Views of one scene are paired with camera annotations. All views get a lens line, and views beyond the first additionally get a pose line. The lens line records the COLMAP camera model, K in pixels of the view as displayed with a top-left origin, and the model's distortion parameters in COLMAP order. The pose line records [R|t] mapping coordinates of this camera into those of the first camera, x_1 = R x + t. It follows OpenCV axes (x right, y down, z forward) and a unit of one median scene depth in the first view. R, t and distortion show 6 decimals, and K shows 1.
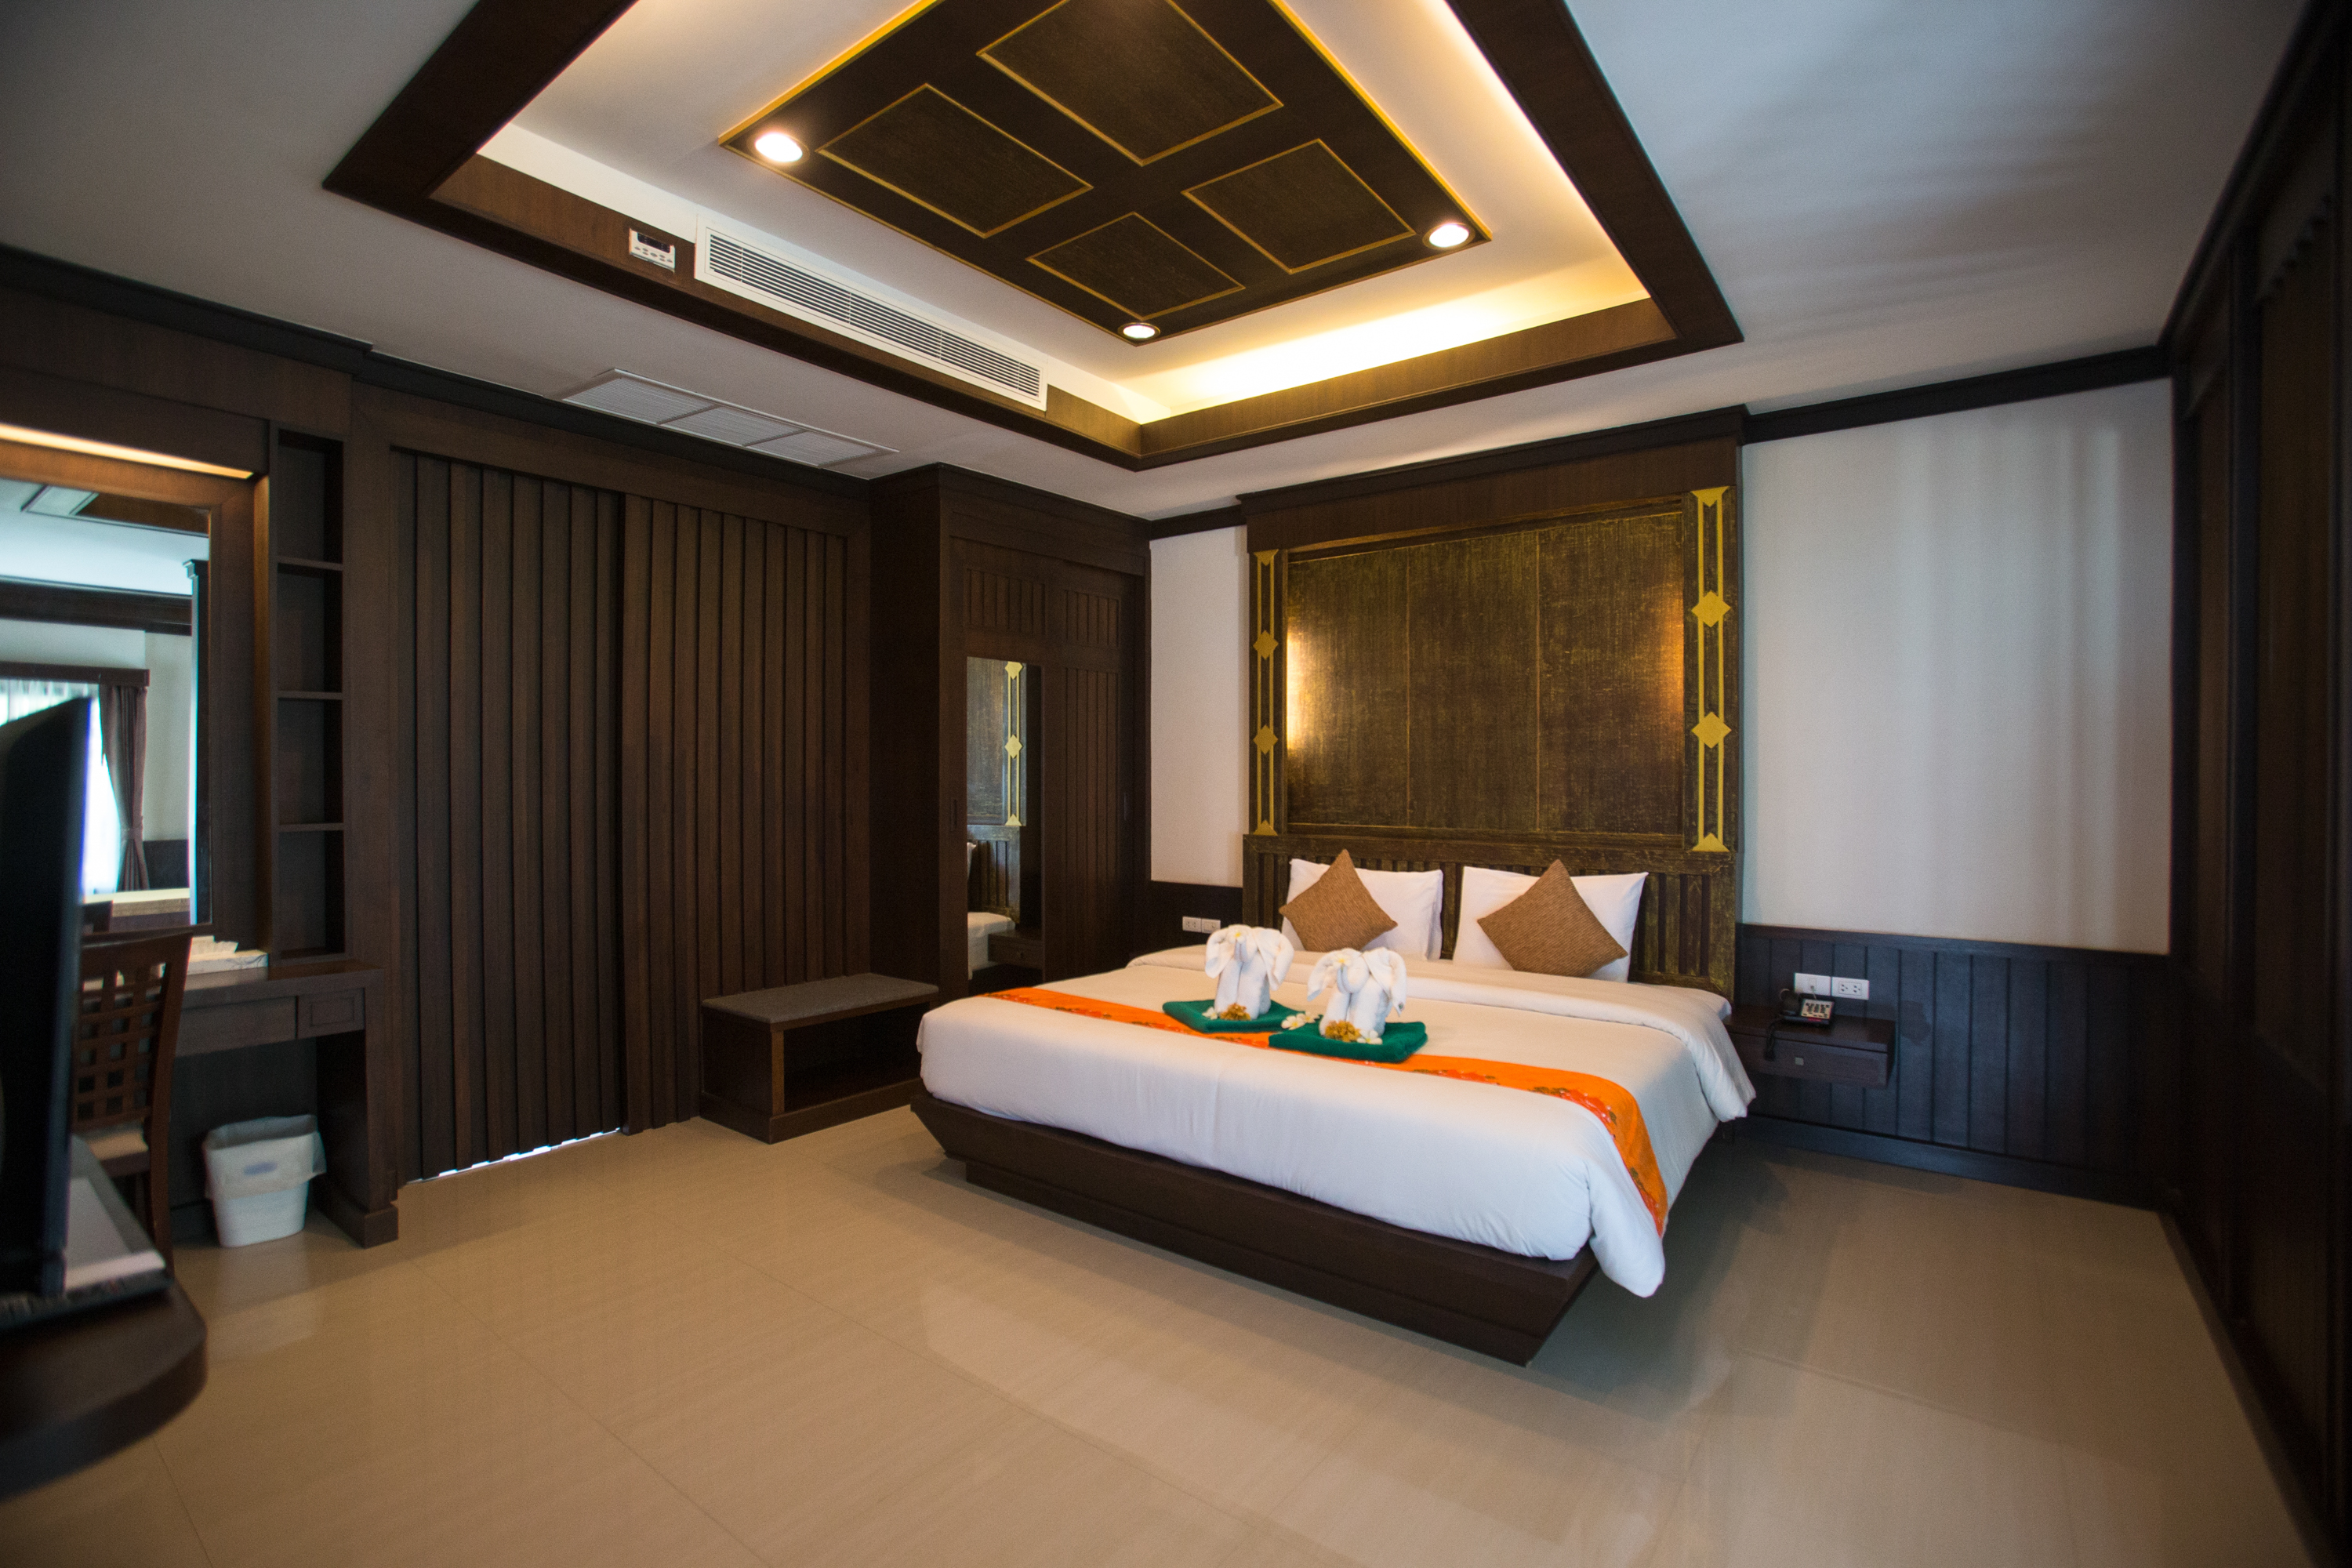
lens RADIAL K [[1061.7, 0, 1186.6], [0, 1061.7, 785.6], [0, 0, 1]] dist [-0.063202, 0.035976]
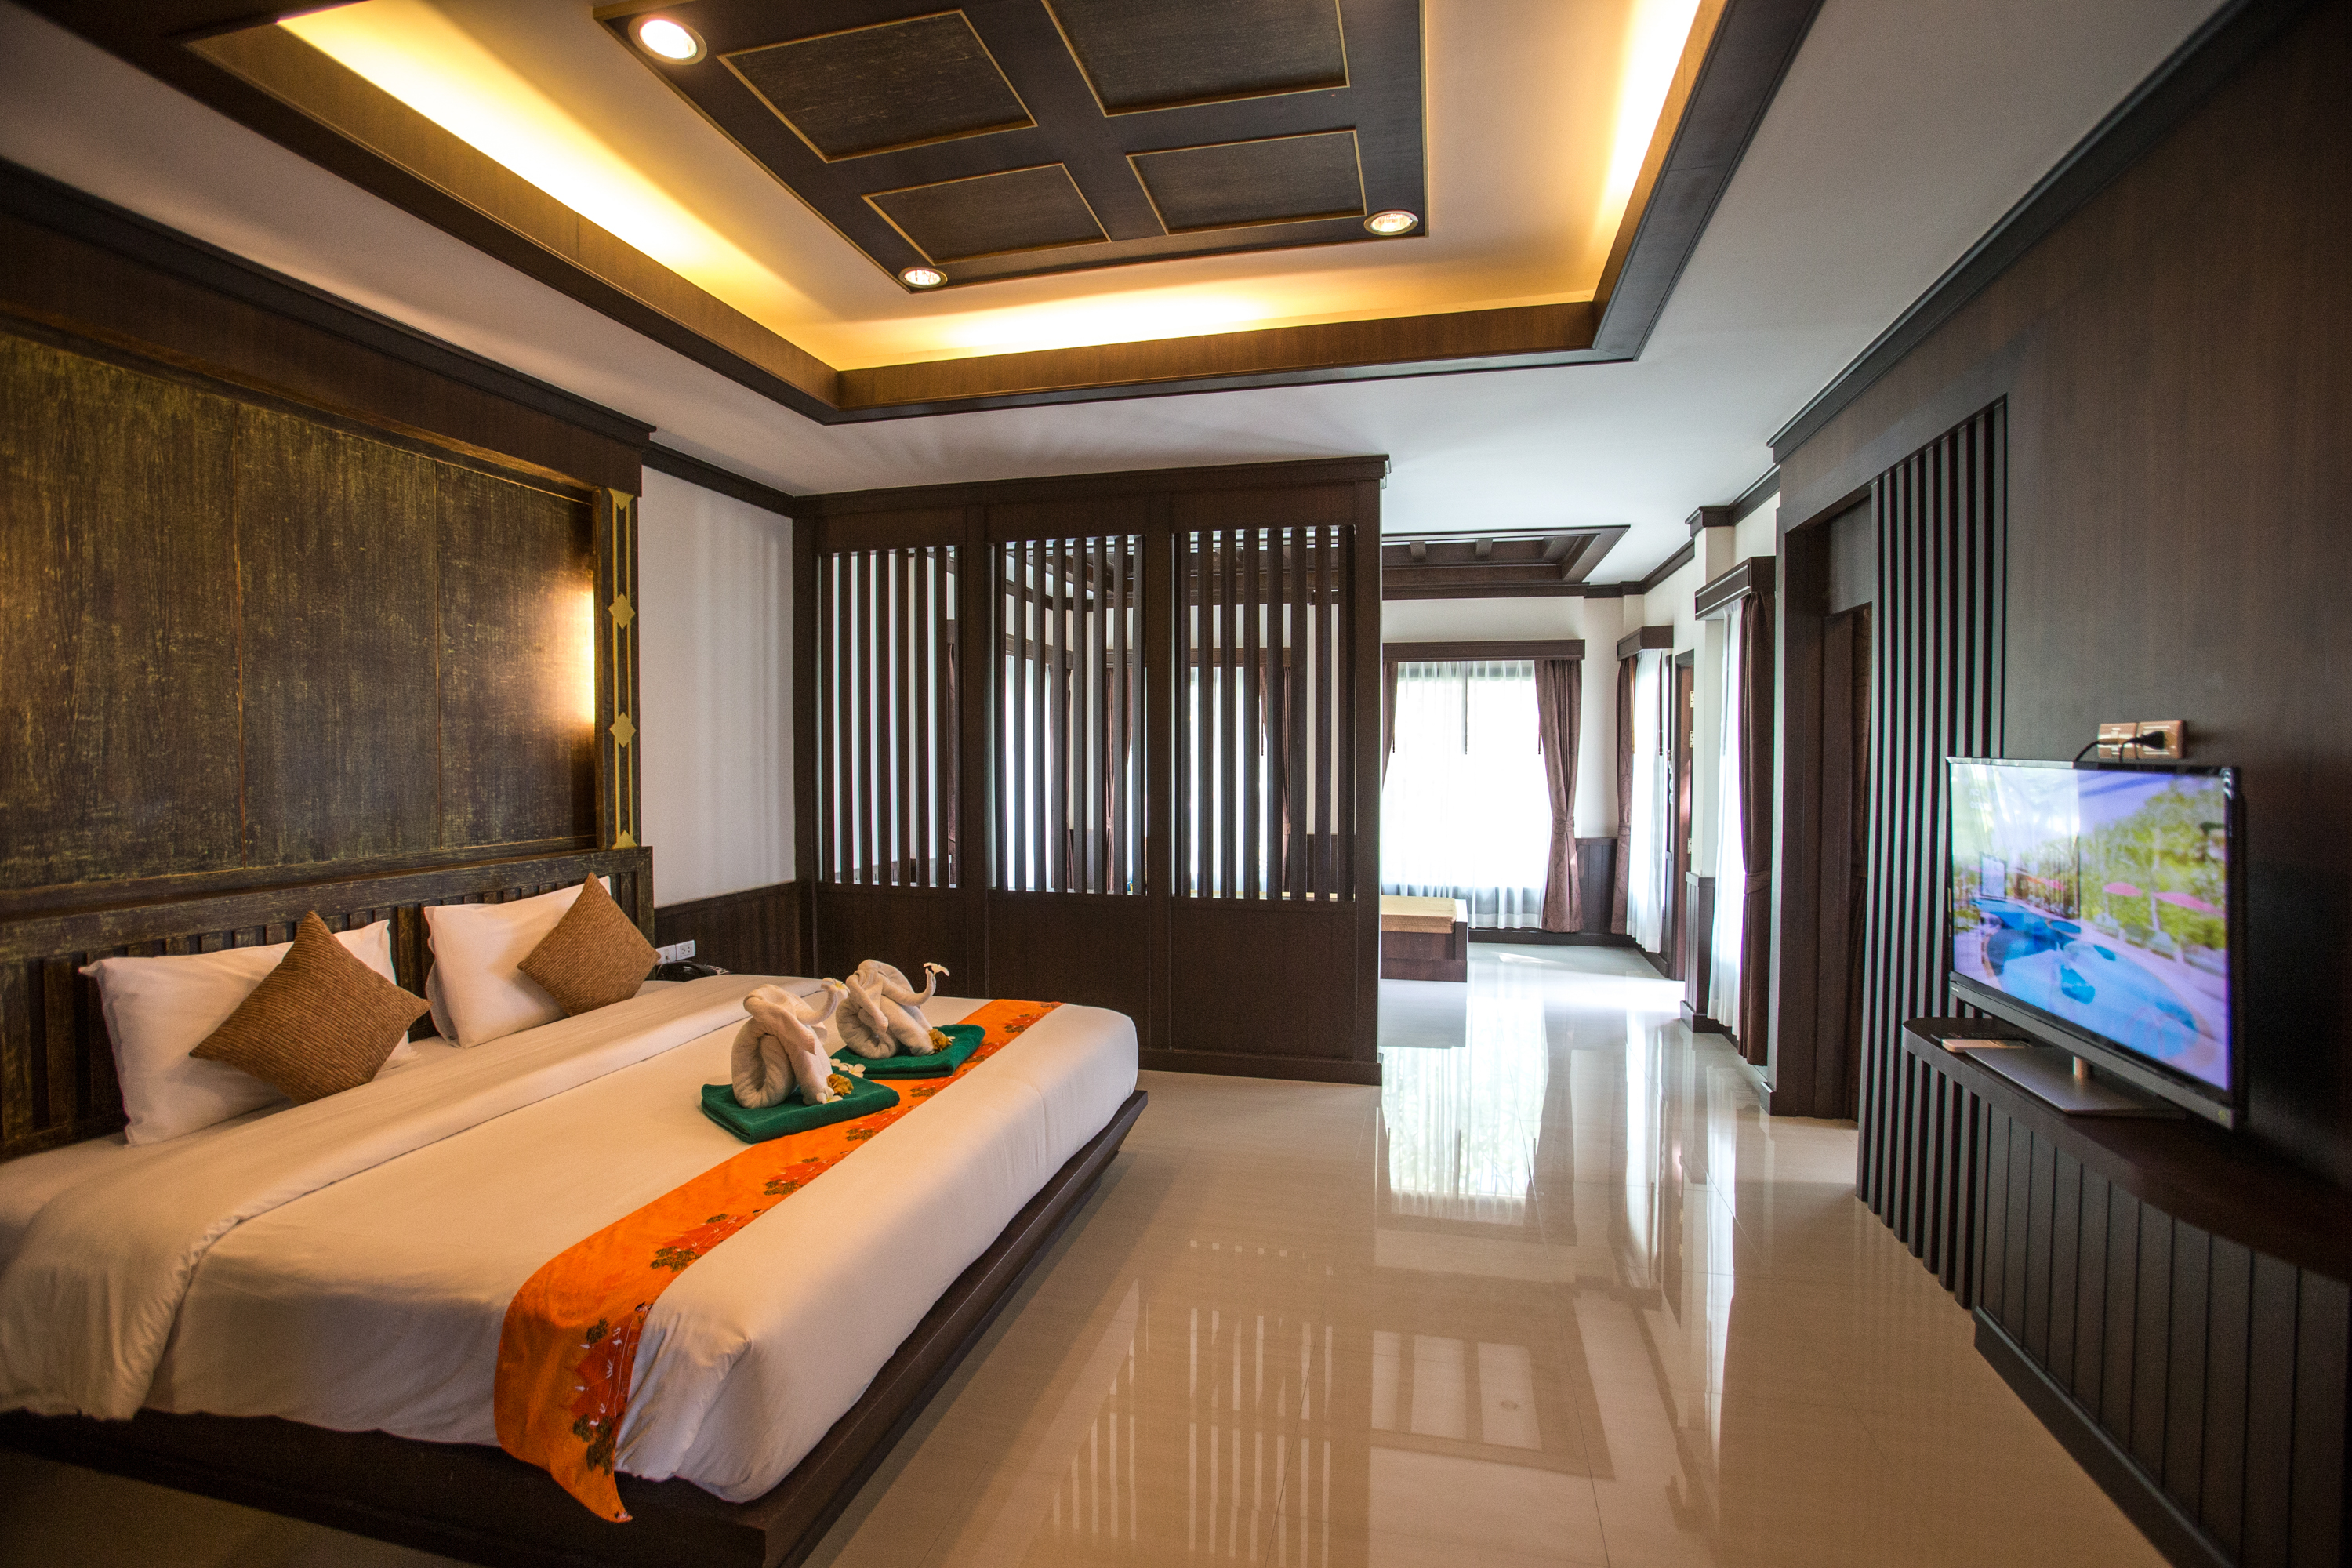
lens RADIAL K [[1061.7, 0, 1186.6], [0, 1061.7, 785.6], [0, 0, 1]] dist [-0.063202, 0.035976]
pose [[-0.374416, -0.029500, 0.926792, -0.589701], [0.007558, 0.999363, 0.034864, -0.027057], [-0.927230, 0.020058, -0.373955, 0.790135]]
